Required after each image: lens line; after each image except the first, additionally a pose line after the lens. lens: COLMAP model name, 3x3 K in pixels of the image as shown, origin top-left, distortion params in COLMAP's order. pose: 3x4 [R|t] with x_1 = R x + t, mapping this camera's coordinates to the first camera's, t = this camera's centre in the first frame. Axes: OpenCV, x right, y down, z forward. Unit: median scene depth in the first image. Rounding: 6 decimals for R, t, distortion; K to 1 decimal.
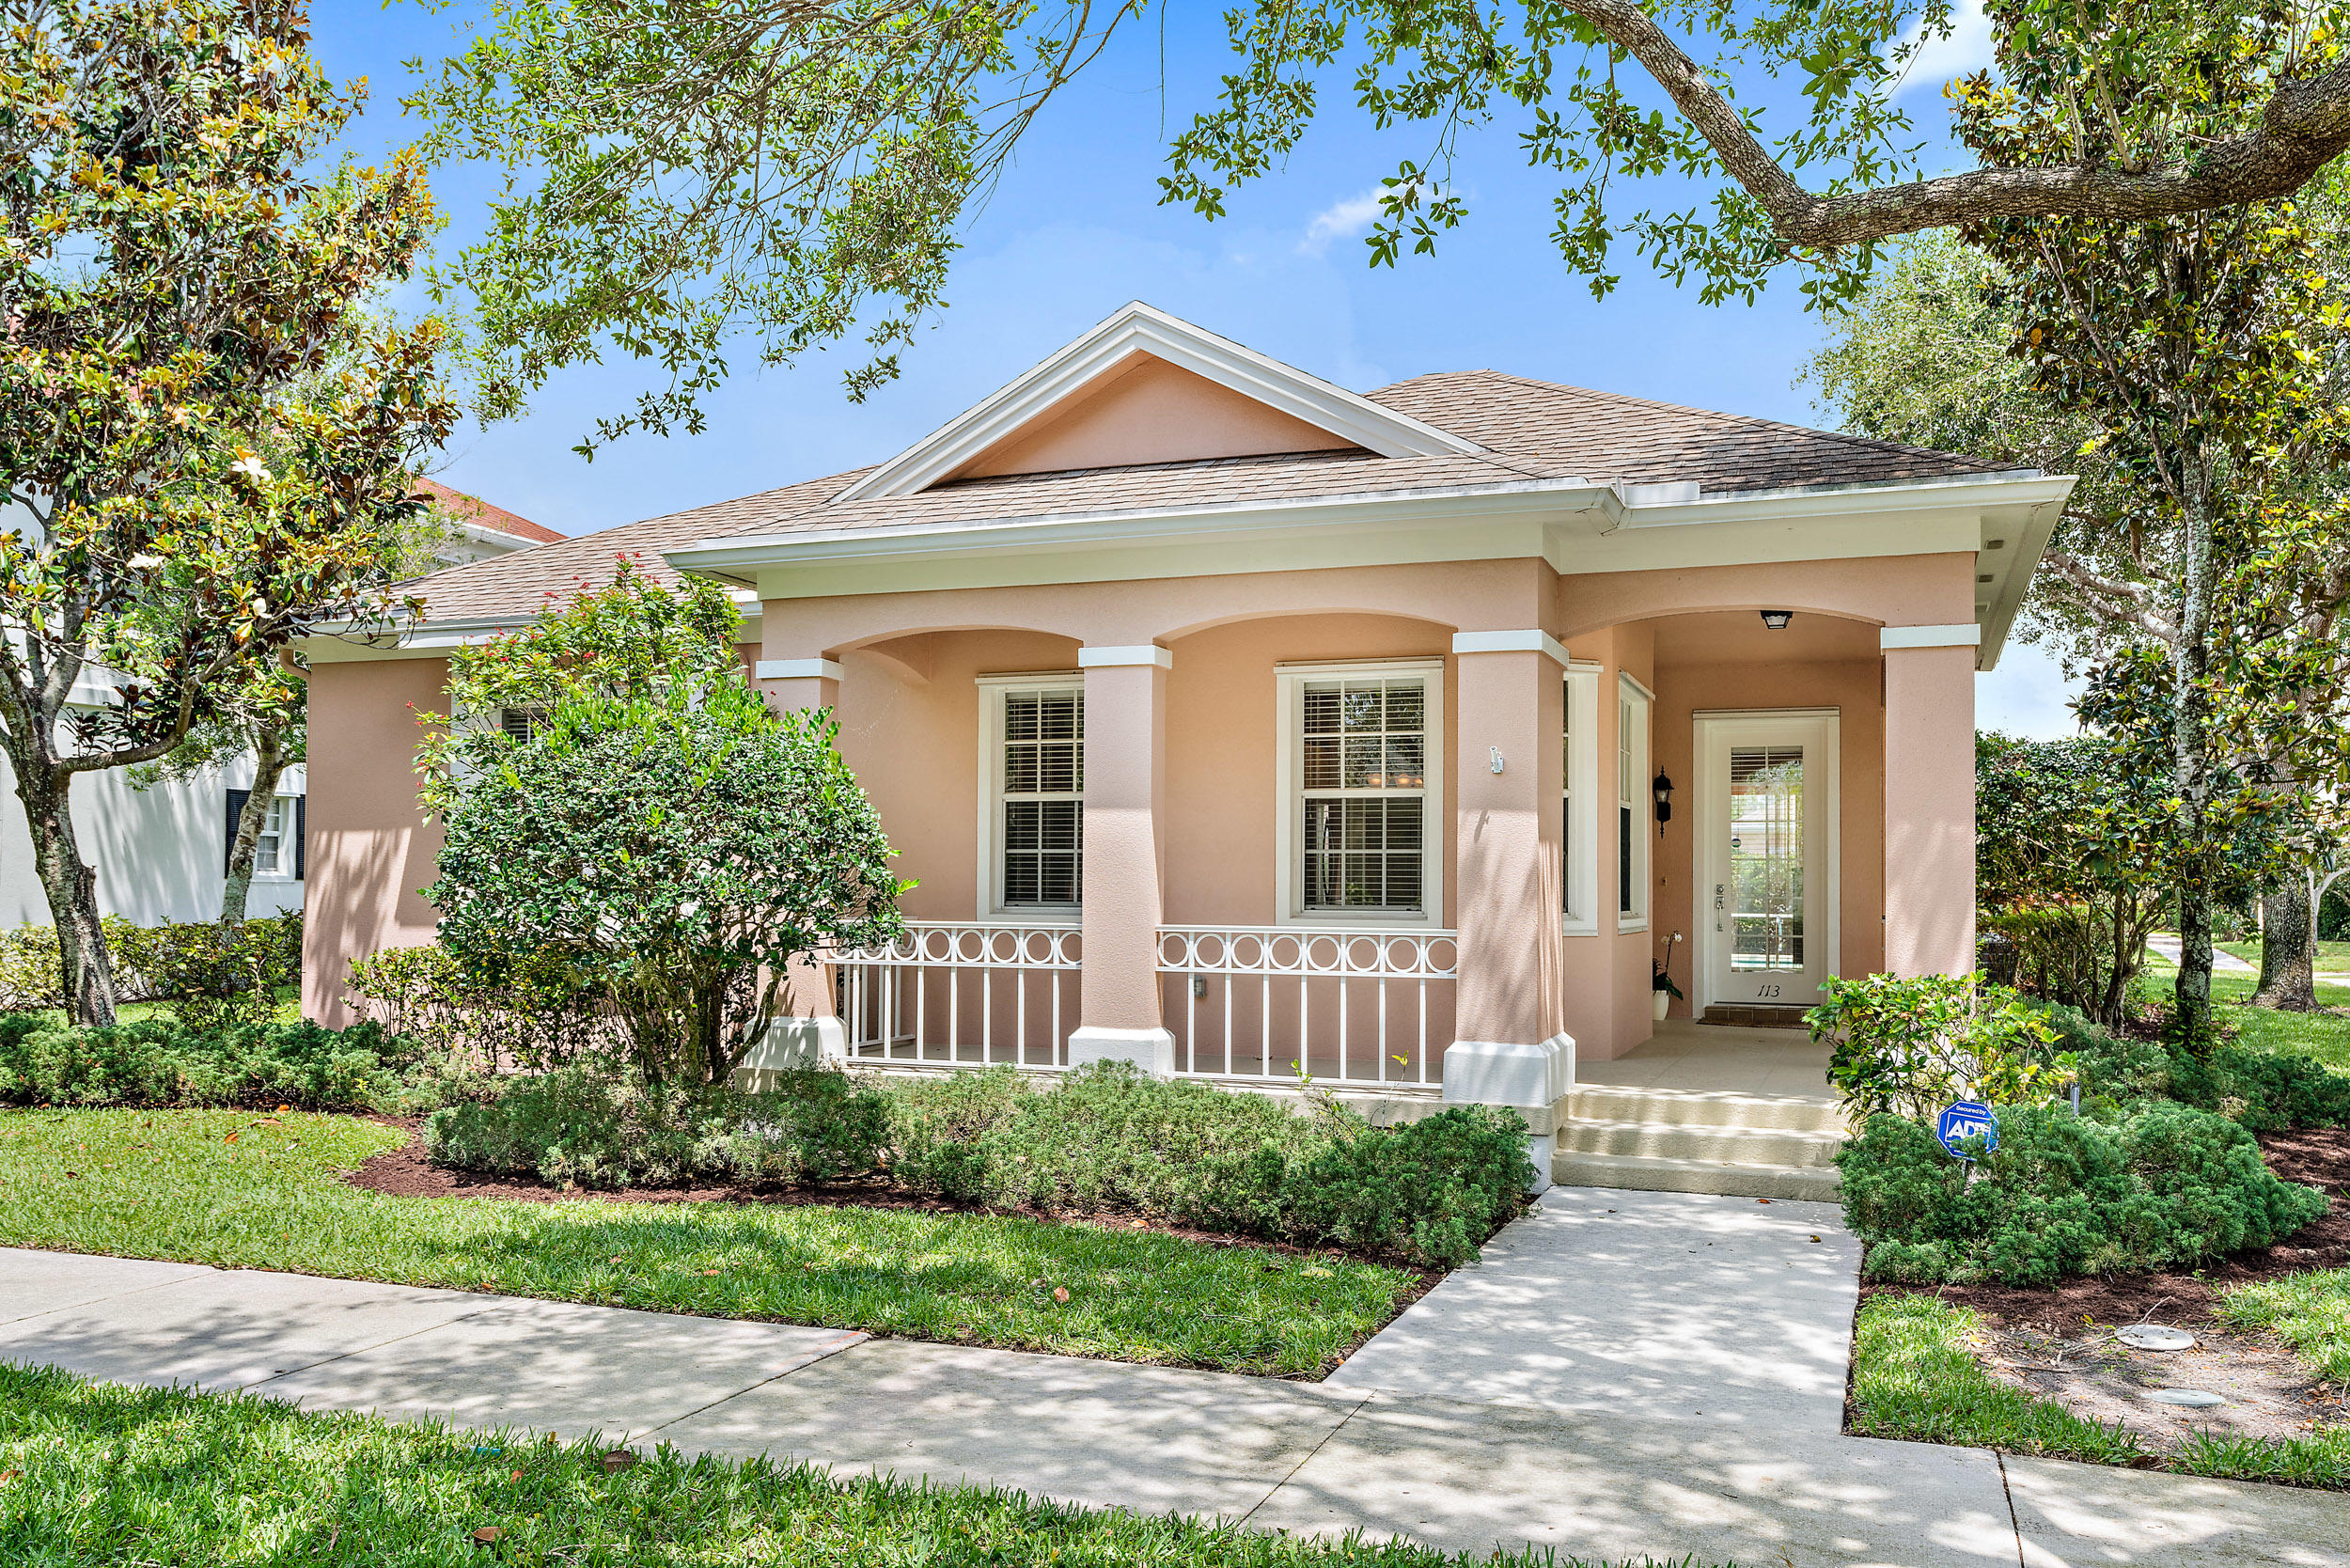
lens RADIAL K [[1846.4, 0, 1180.7], [0, 1846.4, 781.0], [0, 0, 1]] dist [-0.000877, 0.005009]
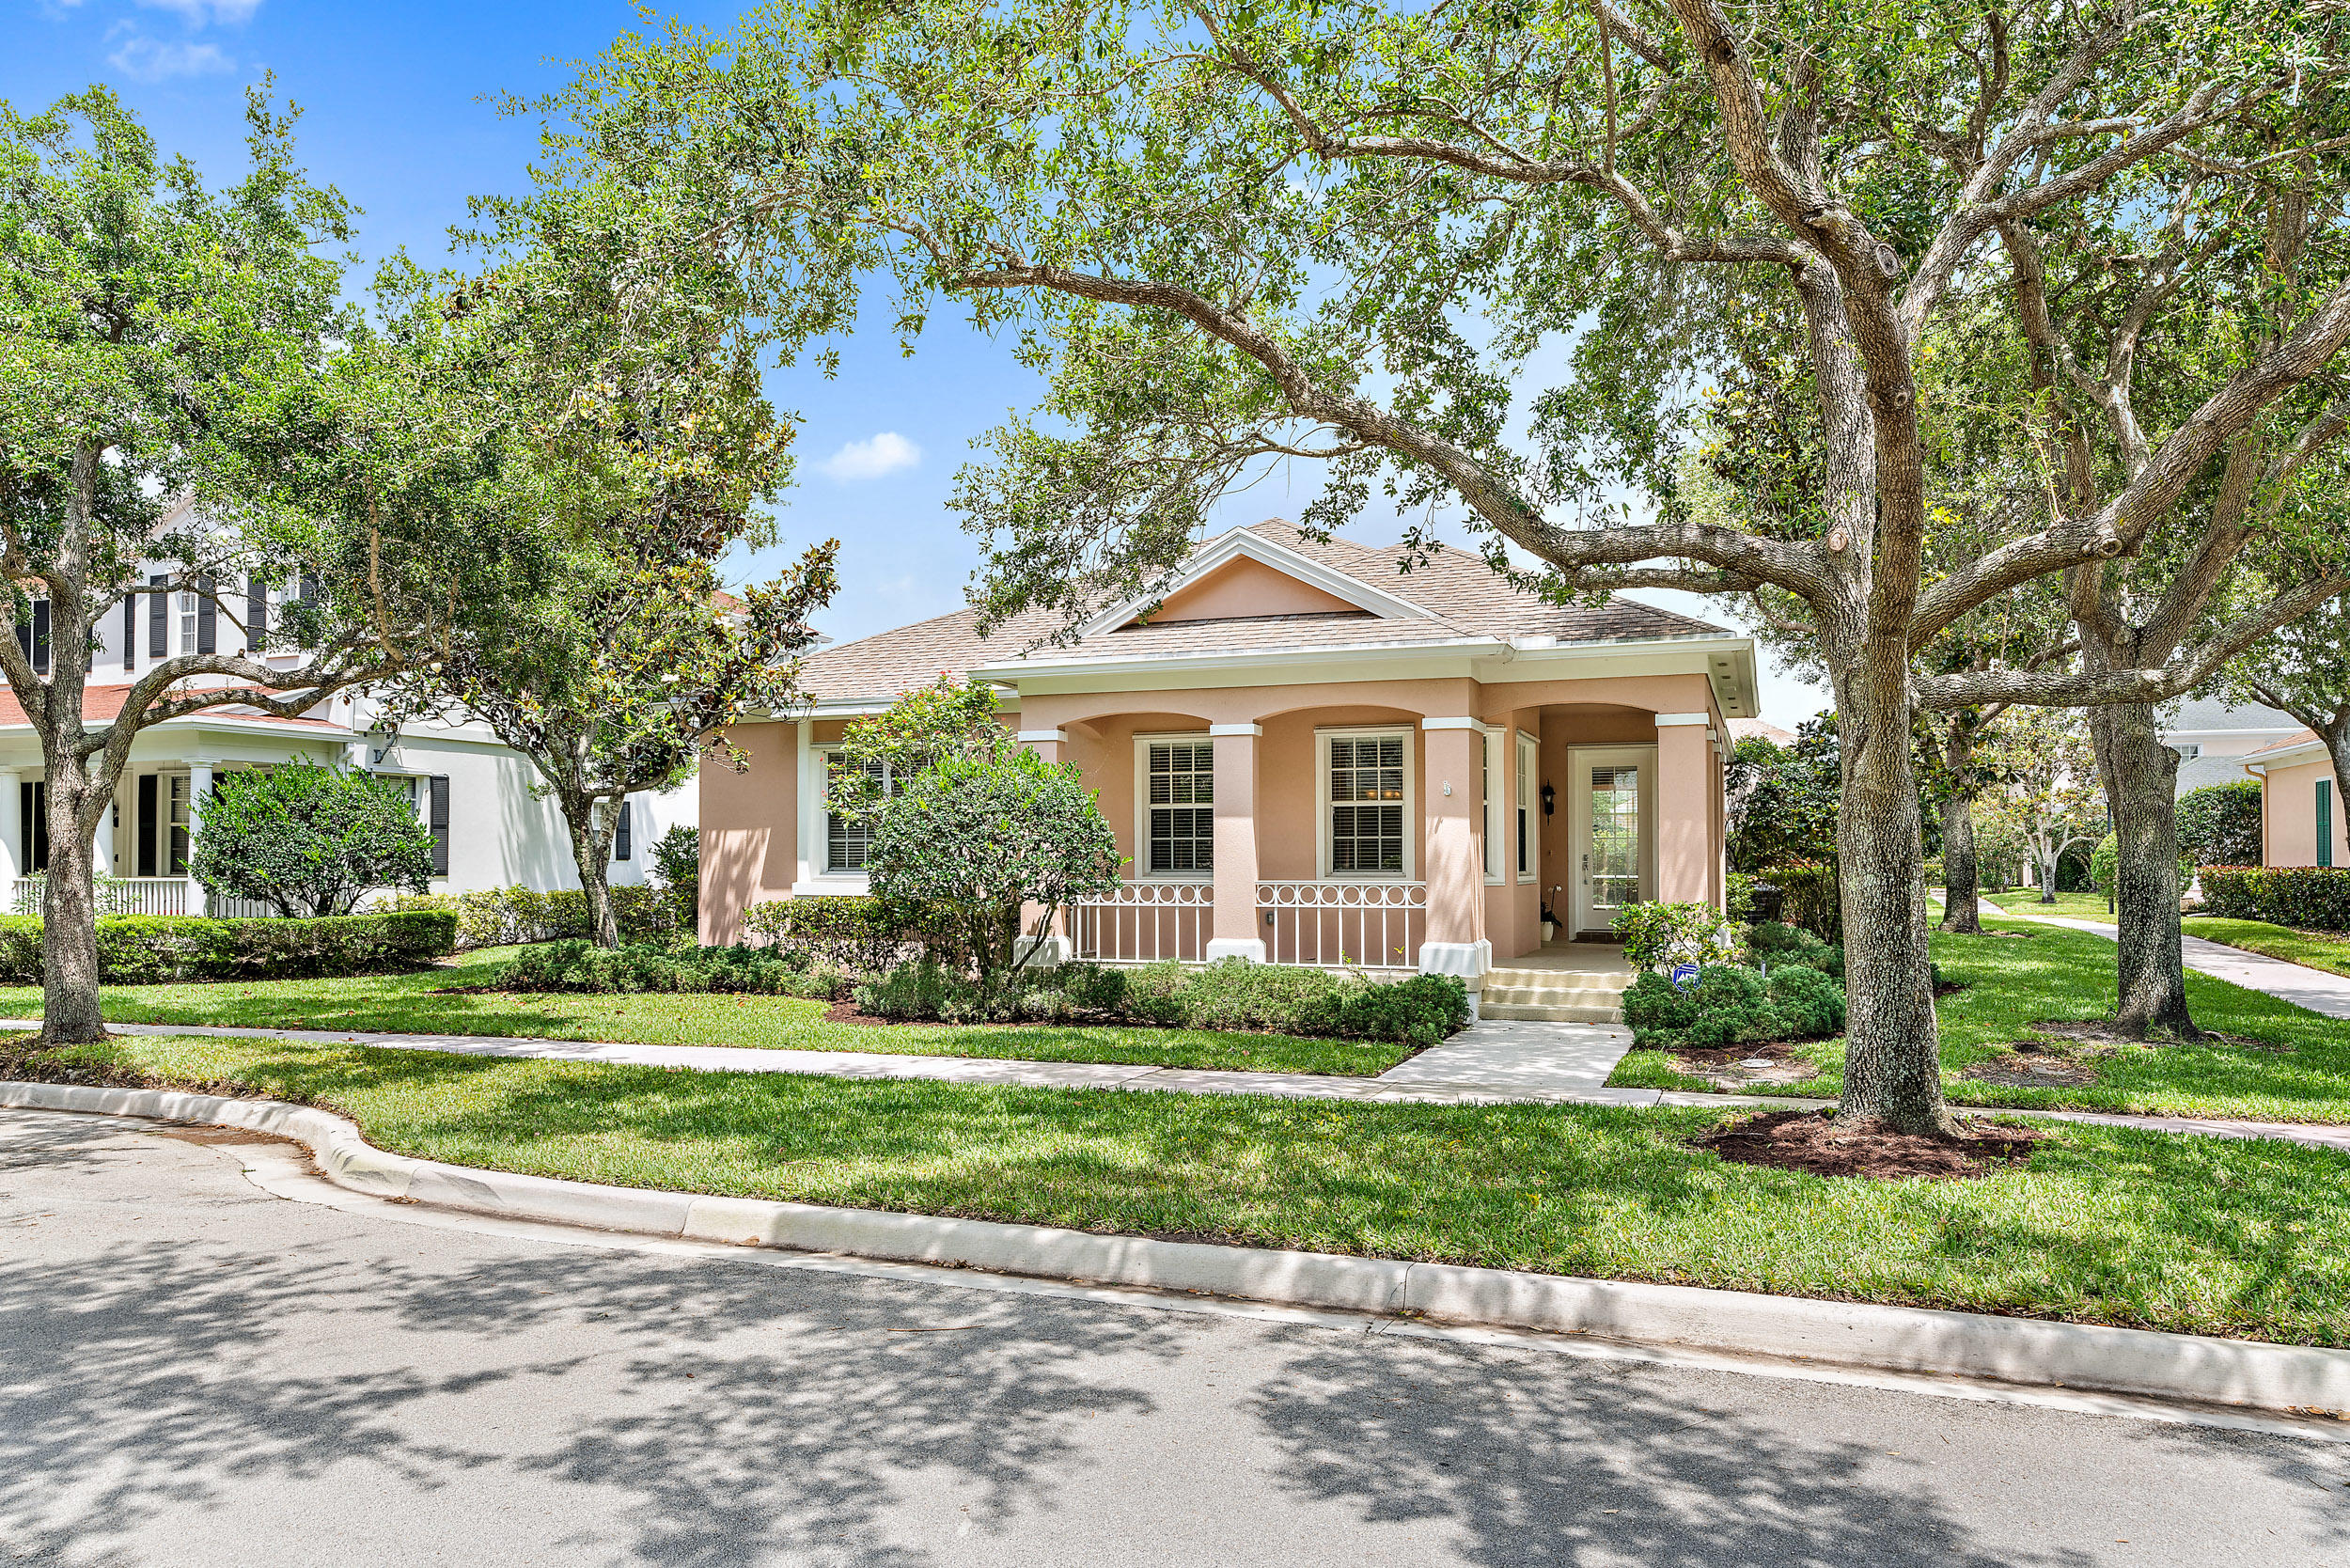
lens RADIAL K [[1554.3, 0, 1167.9], [0, 1554.3, 796.2], [0, 0, 1]] dist [0.001382, -0.000030]
pose [[0.999954, -0.009478, 0.001288, -0.098081], [0.009455, 0.999815, 0.016722, -0.029102], [-0.001446, -0.016709, 0.999859, -0.491244]]
